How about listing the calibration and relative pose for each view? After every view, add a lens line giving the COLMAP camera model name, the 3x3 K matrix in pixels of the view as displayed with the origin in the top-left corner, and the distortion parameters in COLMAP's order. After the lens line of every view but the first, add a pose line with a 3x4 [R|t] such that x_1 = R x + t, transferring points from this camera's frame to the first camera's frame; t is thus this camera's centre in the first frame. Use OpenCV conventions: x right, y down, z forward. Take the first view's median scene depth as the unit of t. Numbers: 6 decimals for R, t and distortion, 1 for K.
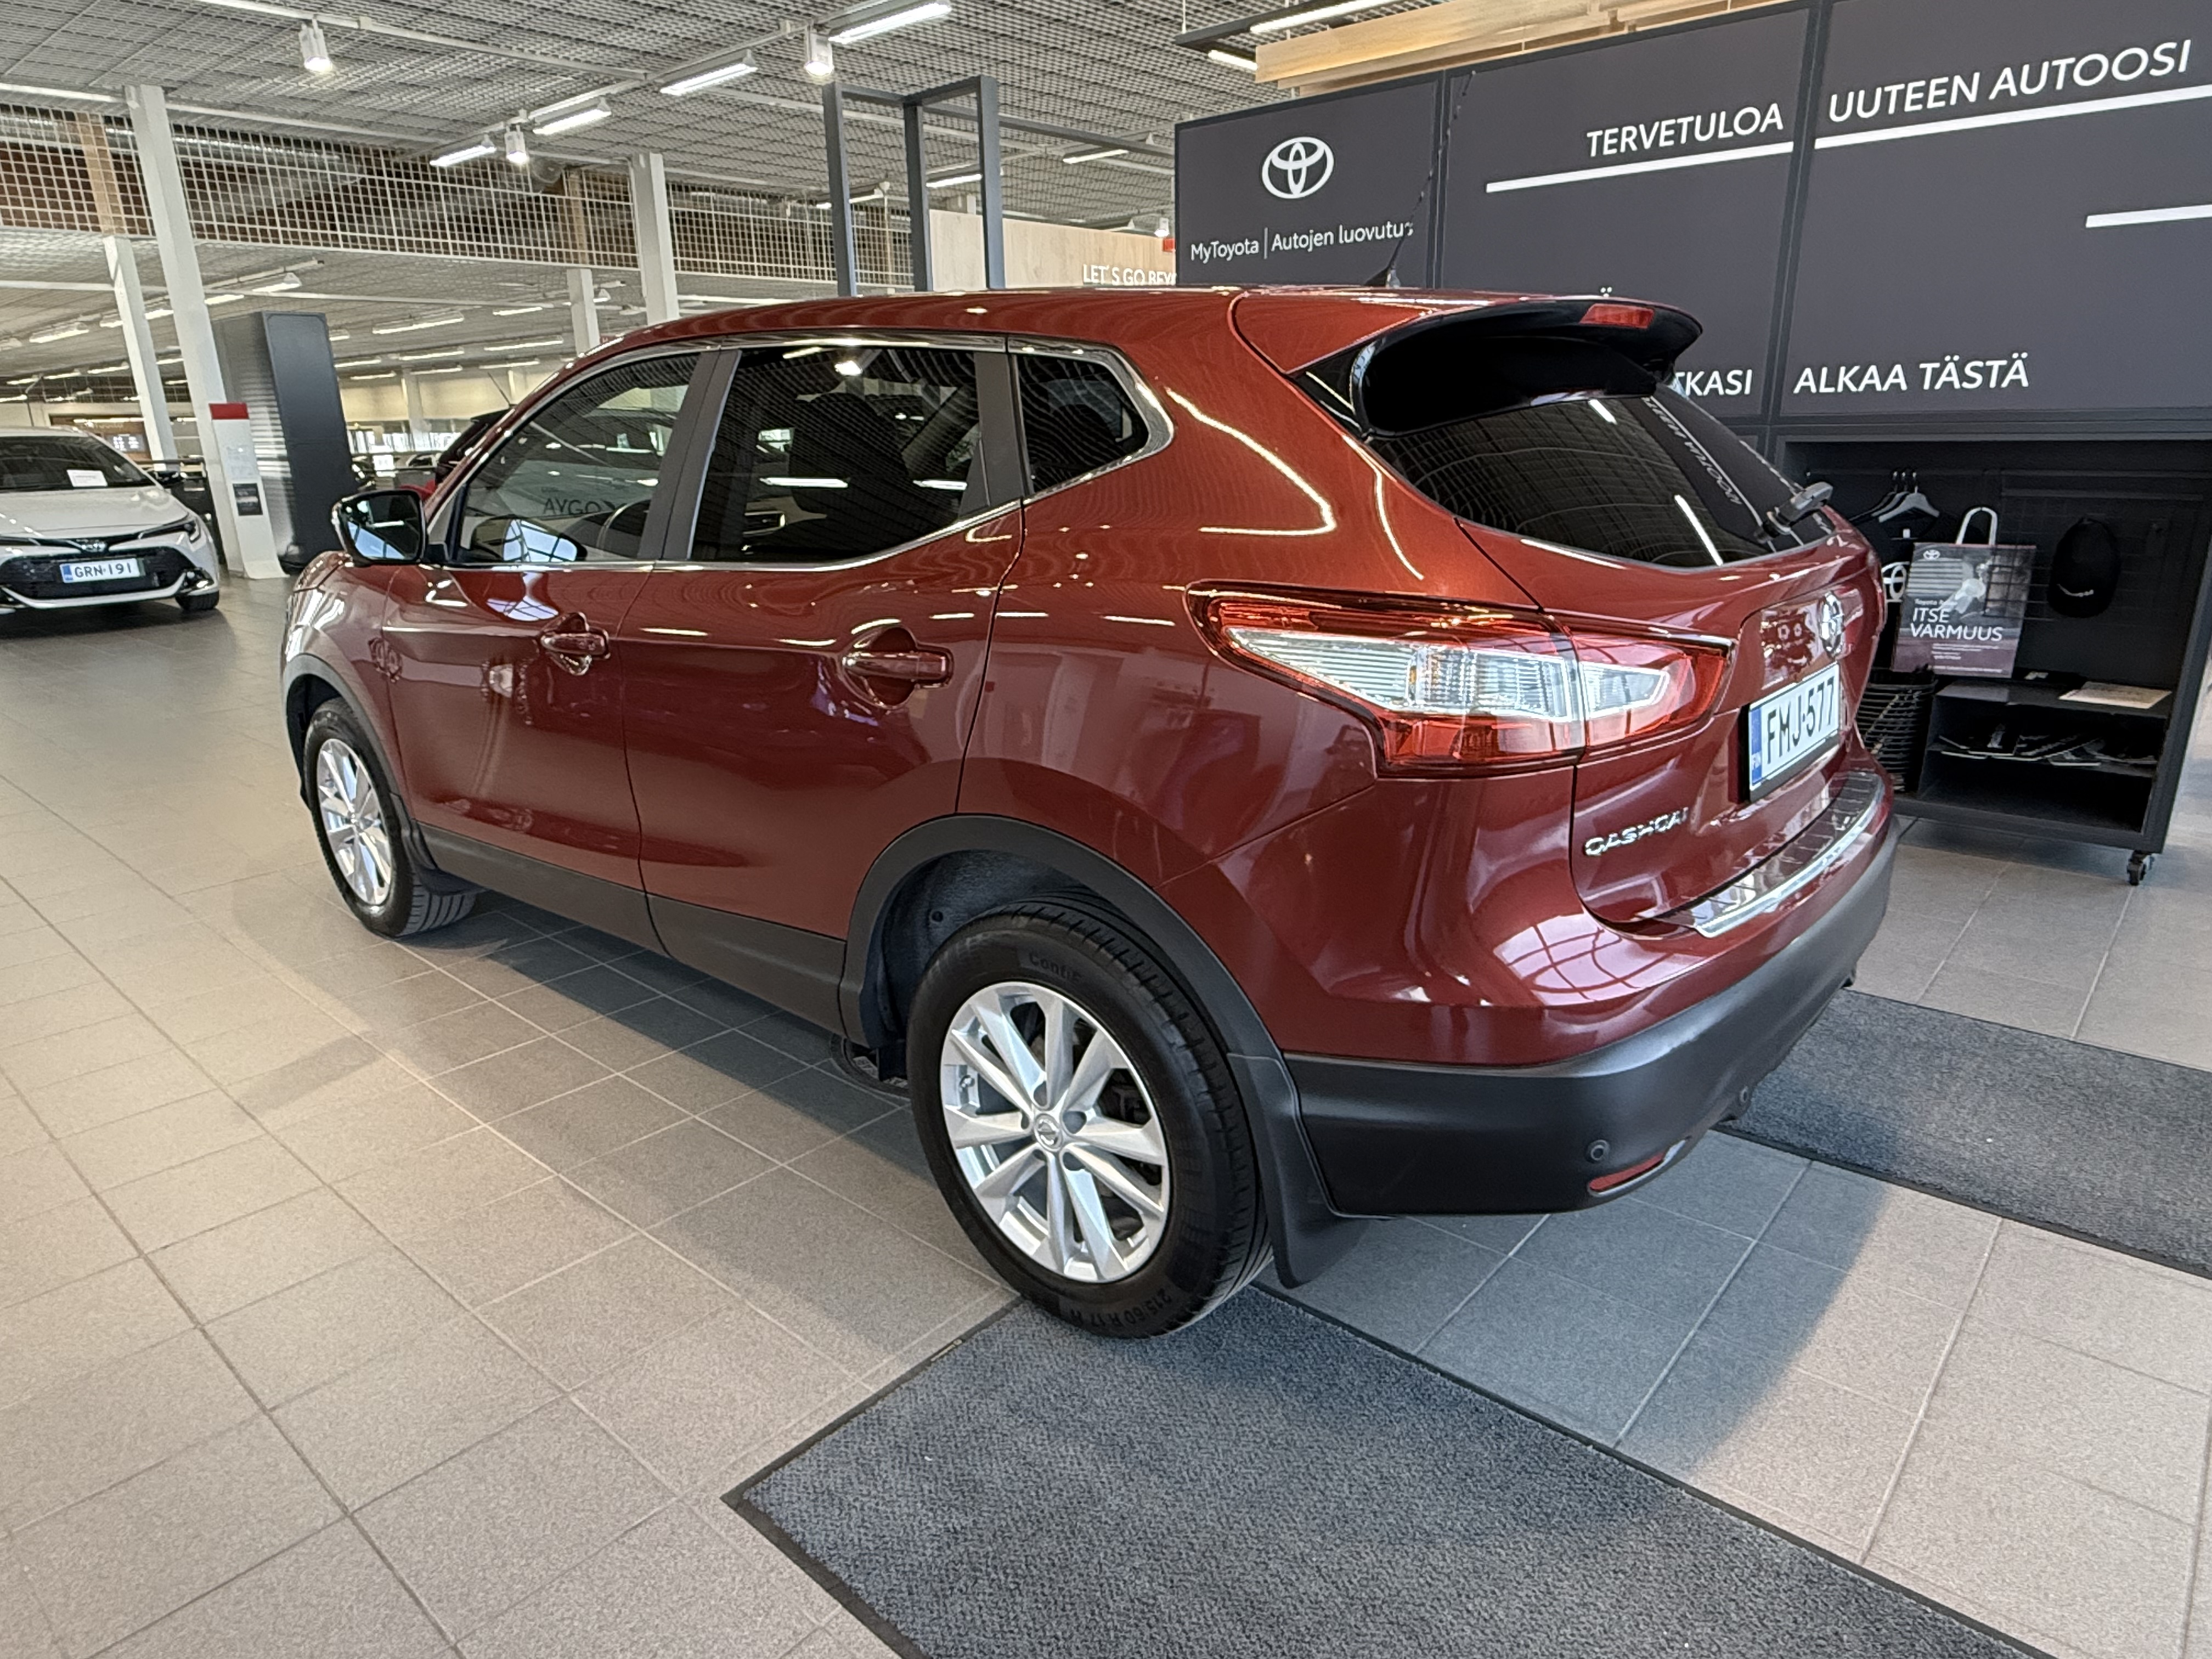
lens RADIAL K [[1339.9, 0, 1106.1], [0, 1339.9, 835.7], [0, 0, 1]] dist [0.002108, 0.000106]
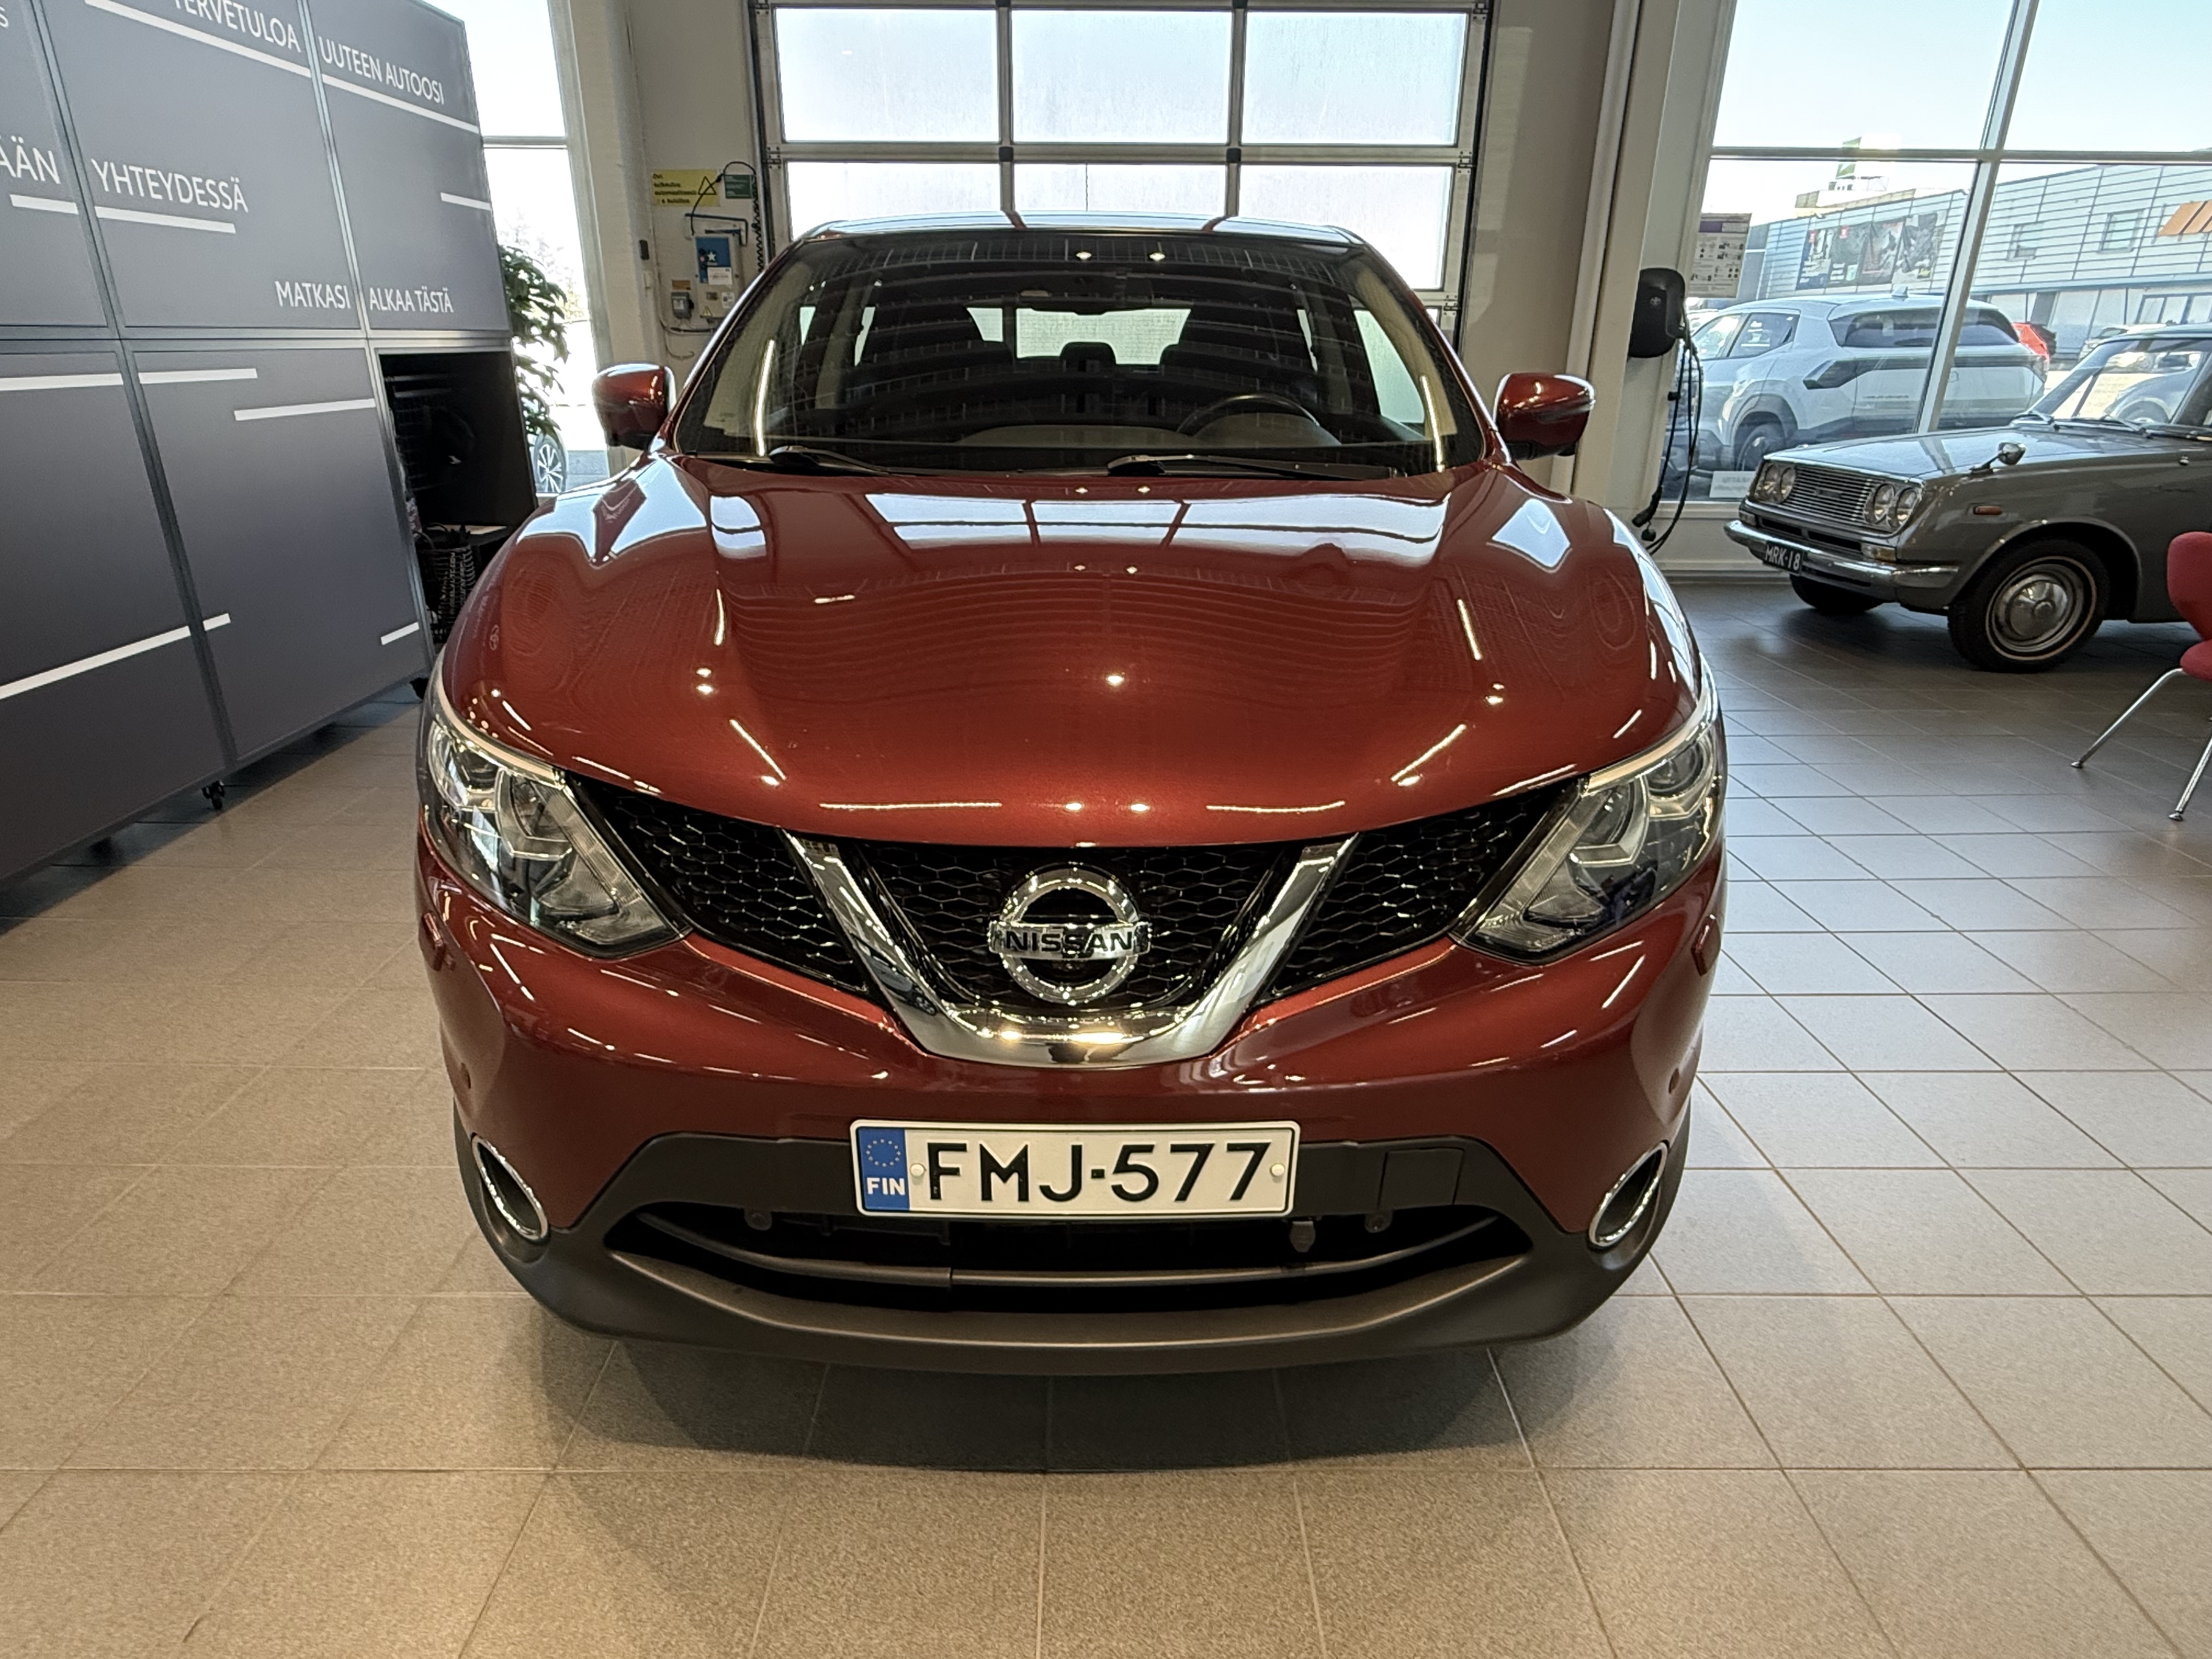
lens RADIAL K [[1231.1, 0, 1104.4], [0, 1231.1, 816.4], [0, 0, 1]] dist [-0.001674, 0.002125]
pose [[-0.663876, -0.257254, 0.702203, -0.740214], [0.228087, 0.824582, 0.517726, -0.377423], [-0.712211, 0.503869, -0.488744, 1.293279]]
